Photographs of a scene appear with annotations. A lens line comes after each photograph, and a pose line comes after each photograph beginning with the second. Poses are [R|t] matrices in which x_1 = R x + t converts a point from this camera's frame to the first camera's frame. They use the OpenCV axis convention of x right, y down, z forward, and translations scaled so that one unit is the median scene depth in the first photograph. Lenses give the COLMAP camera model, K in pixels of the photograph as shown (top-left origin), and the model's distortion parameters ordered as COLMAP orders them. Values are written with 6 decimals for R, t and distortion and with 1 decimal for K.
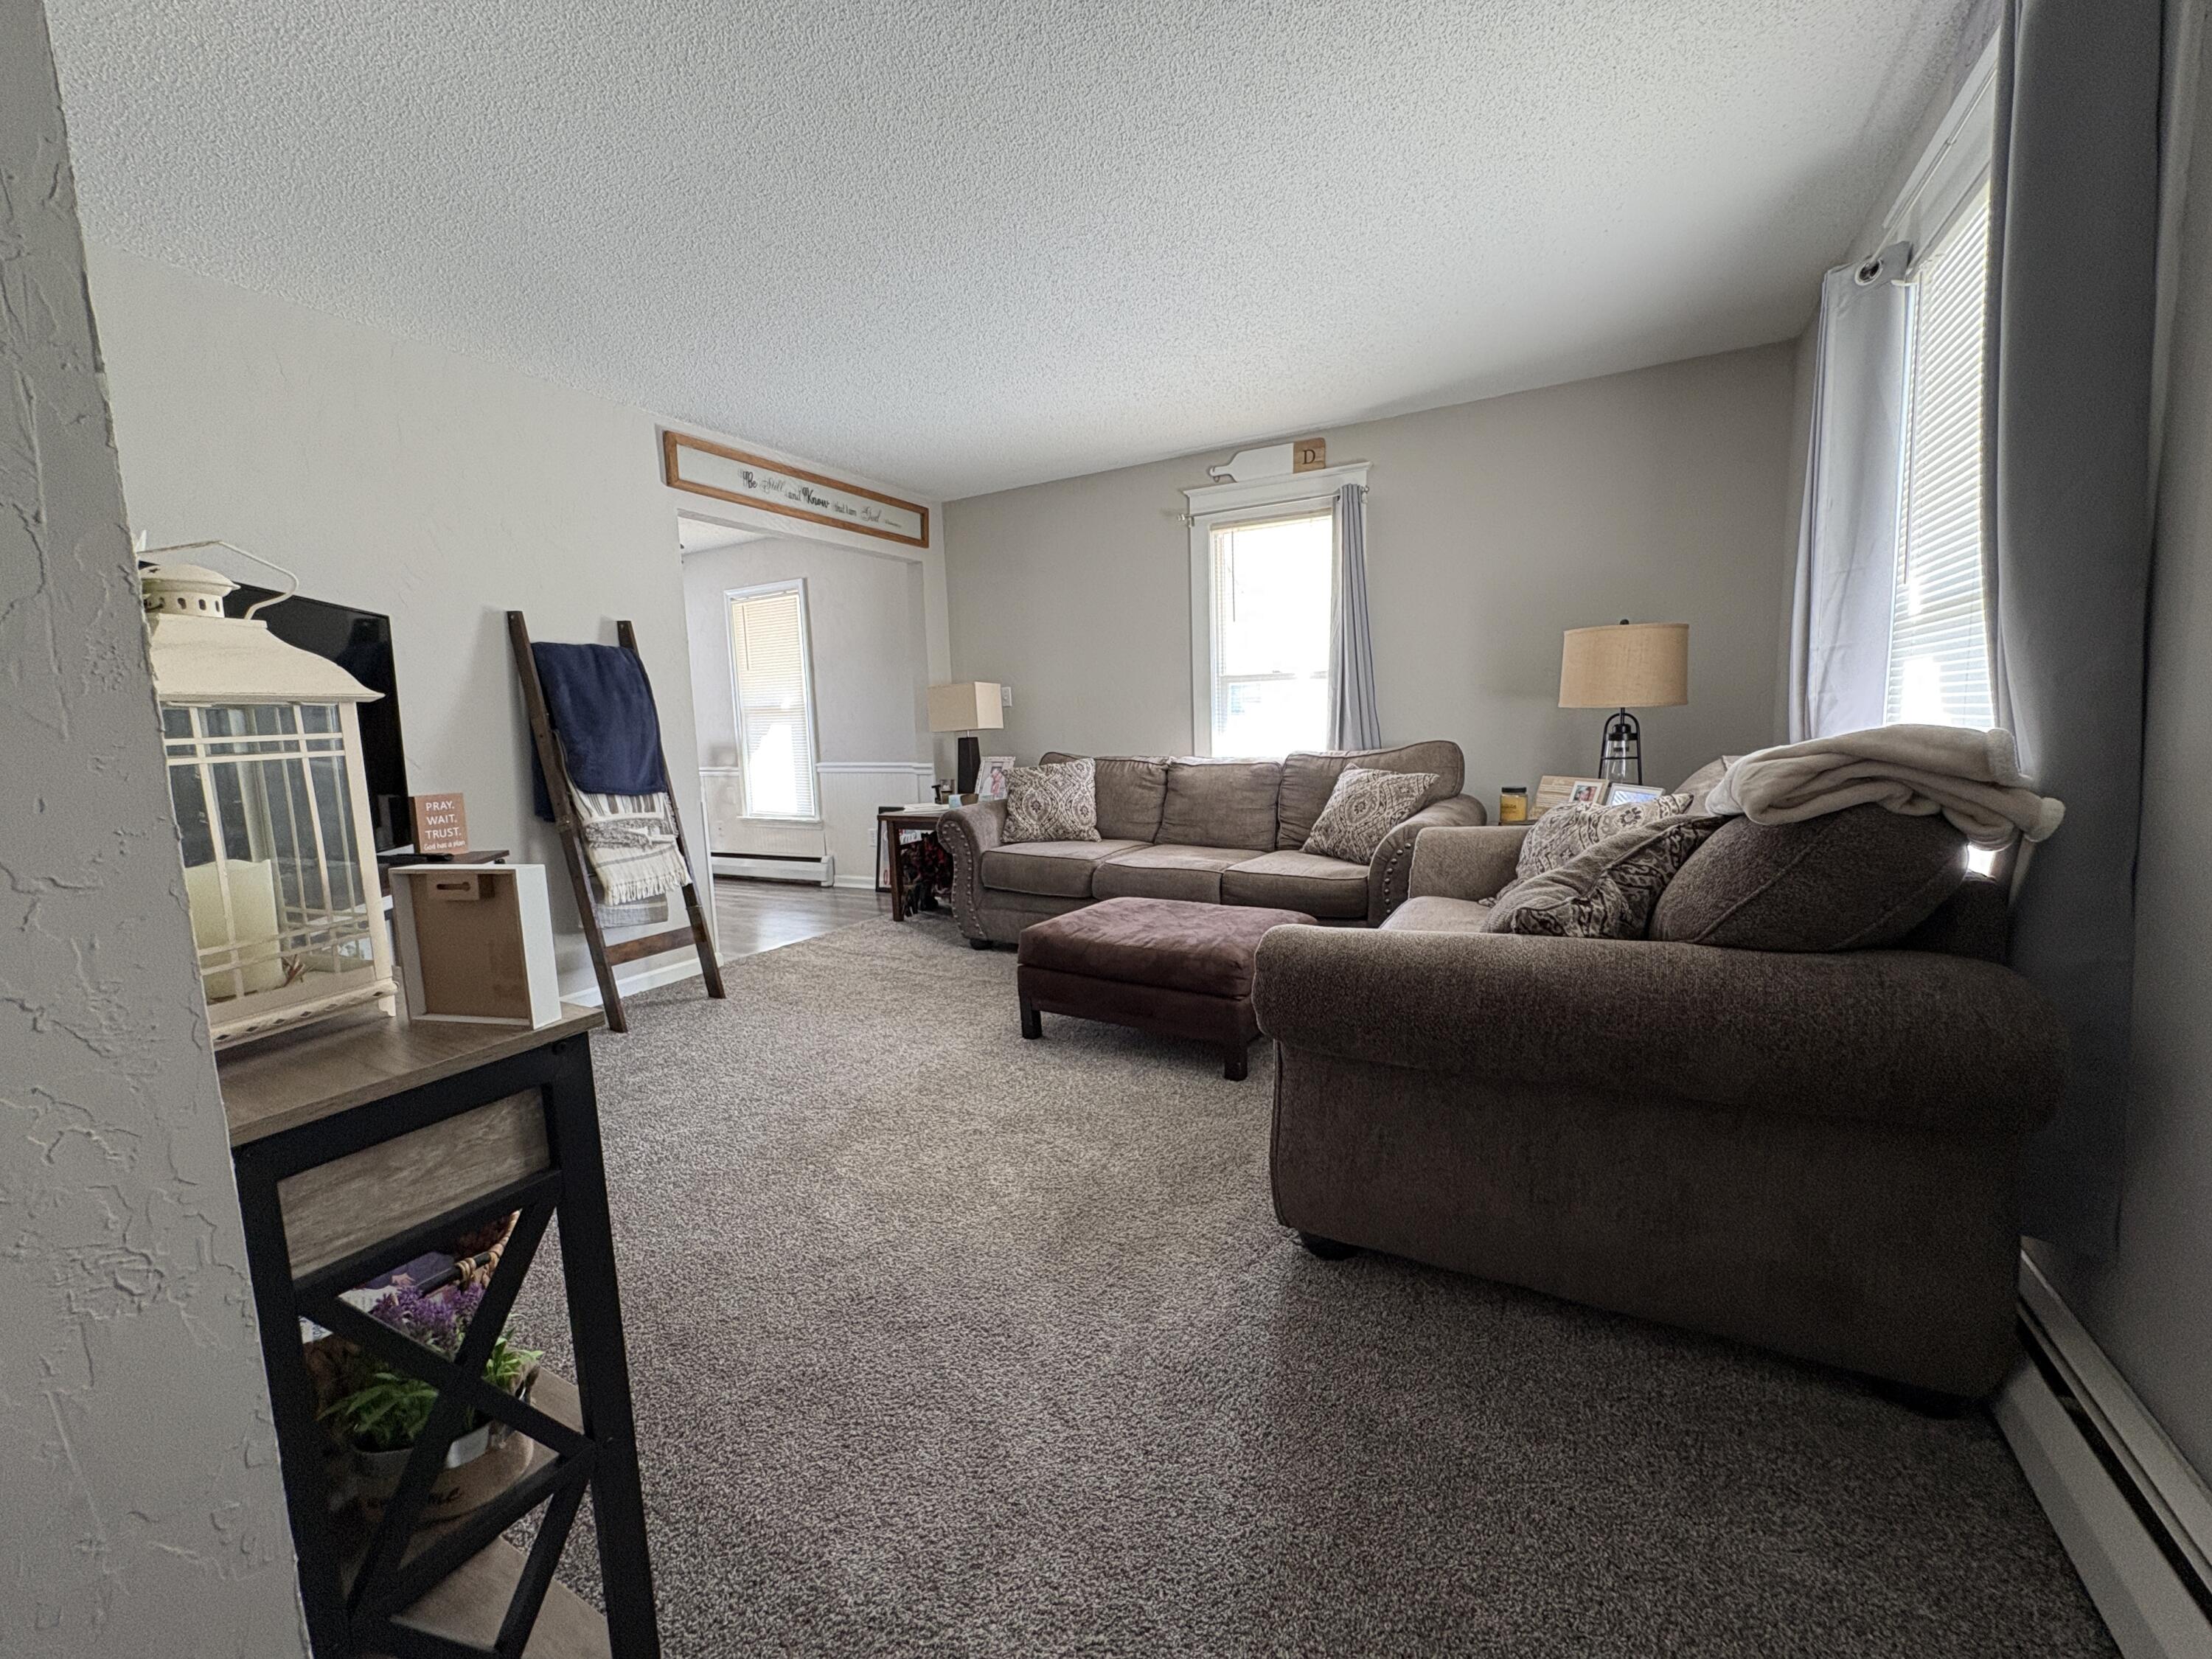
lens RADIAL K [[881.1, 0, 1104.4], [0, 881.1, 819.0], [0, 0, 1]] dist [0.000123, -0.000094]
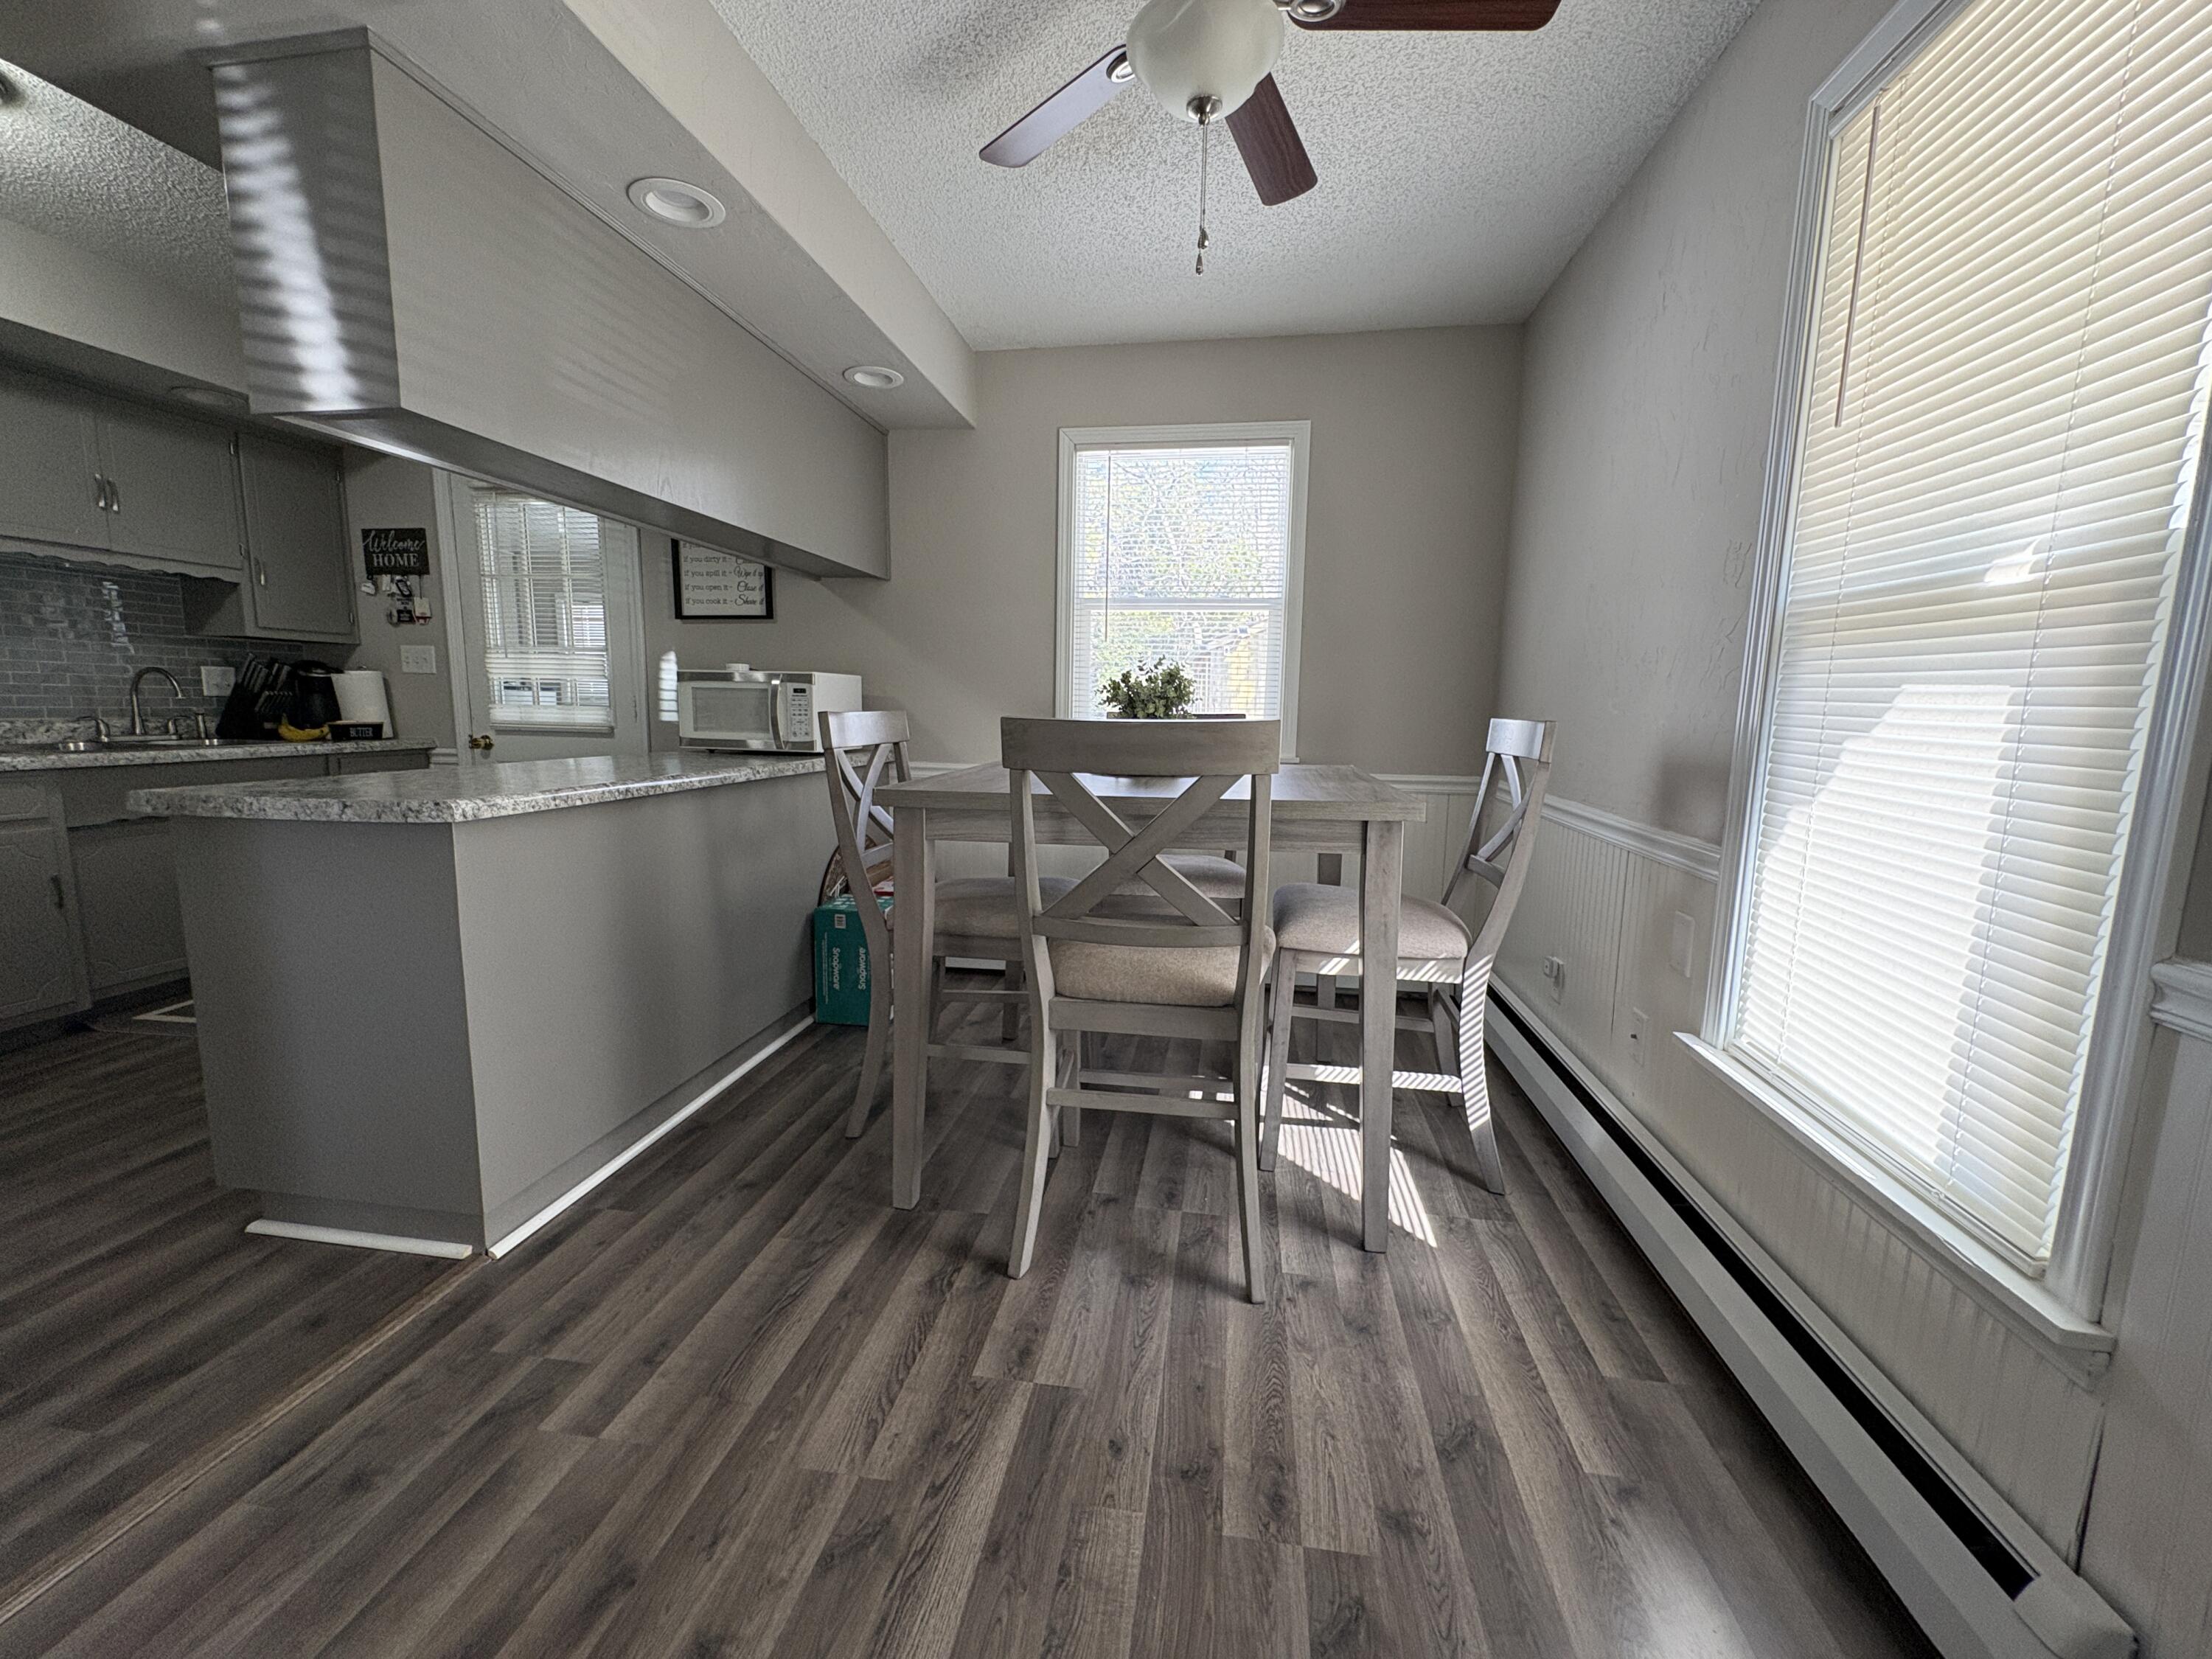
lens RADIAL K [[881.1, 0, 1106.6], [0, 881.1, 829.1], [0, 0, 1]] dist [0.000123, -0.000094]
pose [[0.339868, 0.167713, -0.925398, -0.442613], [-0.130790, 0.982838, 0.130088, -0.137518], [0.931334, 0.076821, 0.355970, 1.363370]]
